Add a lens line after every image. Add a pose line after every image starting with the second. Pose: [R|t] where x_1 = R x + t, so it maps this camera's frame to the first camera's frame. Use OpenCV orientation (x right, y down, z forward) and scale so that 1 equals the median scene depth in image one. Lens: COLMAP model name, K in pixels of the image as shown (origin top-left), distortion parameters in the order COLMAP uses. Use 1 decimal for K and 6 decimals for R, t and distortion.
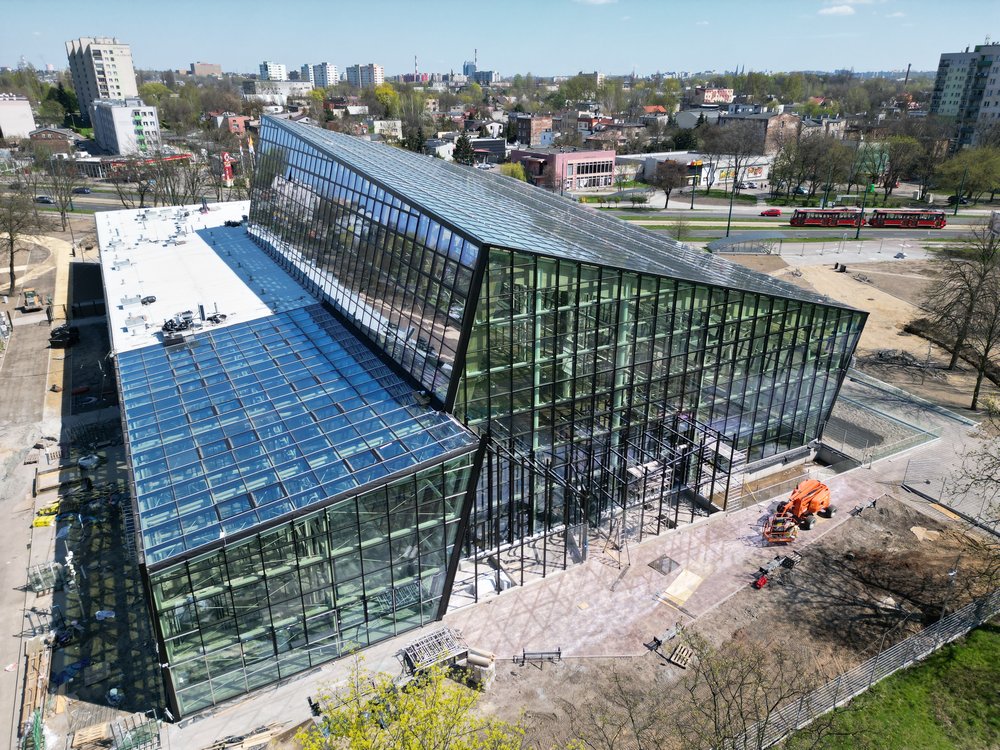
lens RADIAL K [[699.9, 0, 502.8], [0, 699.9, 376.0], [0, 0, 1]] dist [0.025232, -0.012166]
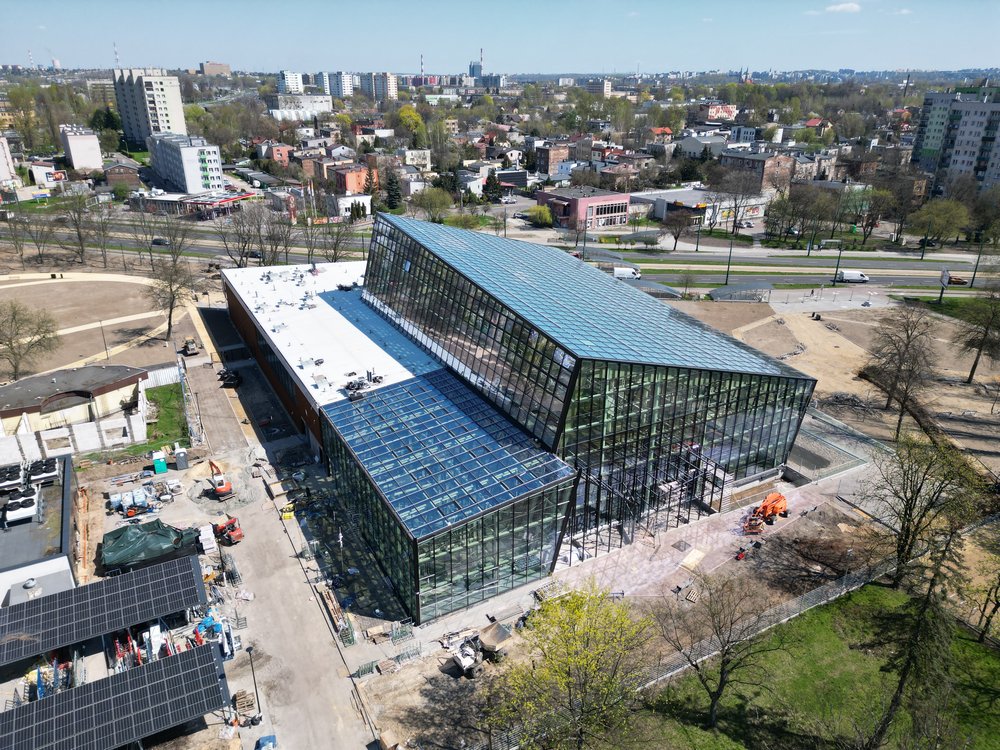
lens RADIAL K [[699.9, 0, 502.2], [0, 699.9, 372.7], [0, 0, 1]] dist [0.025232, -0.012166]
pose [[0.999976, 0.005322, -0.004385, -0.135188], [-0.005321, 0.999986, 0.000326, -0.097701], [0.004387, -0.000303, 0.999990, -0.471300]]
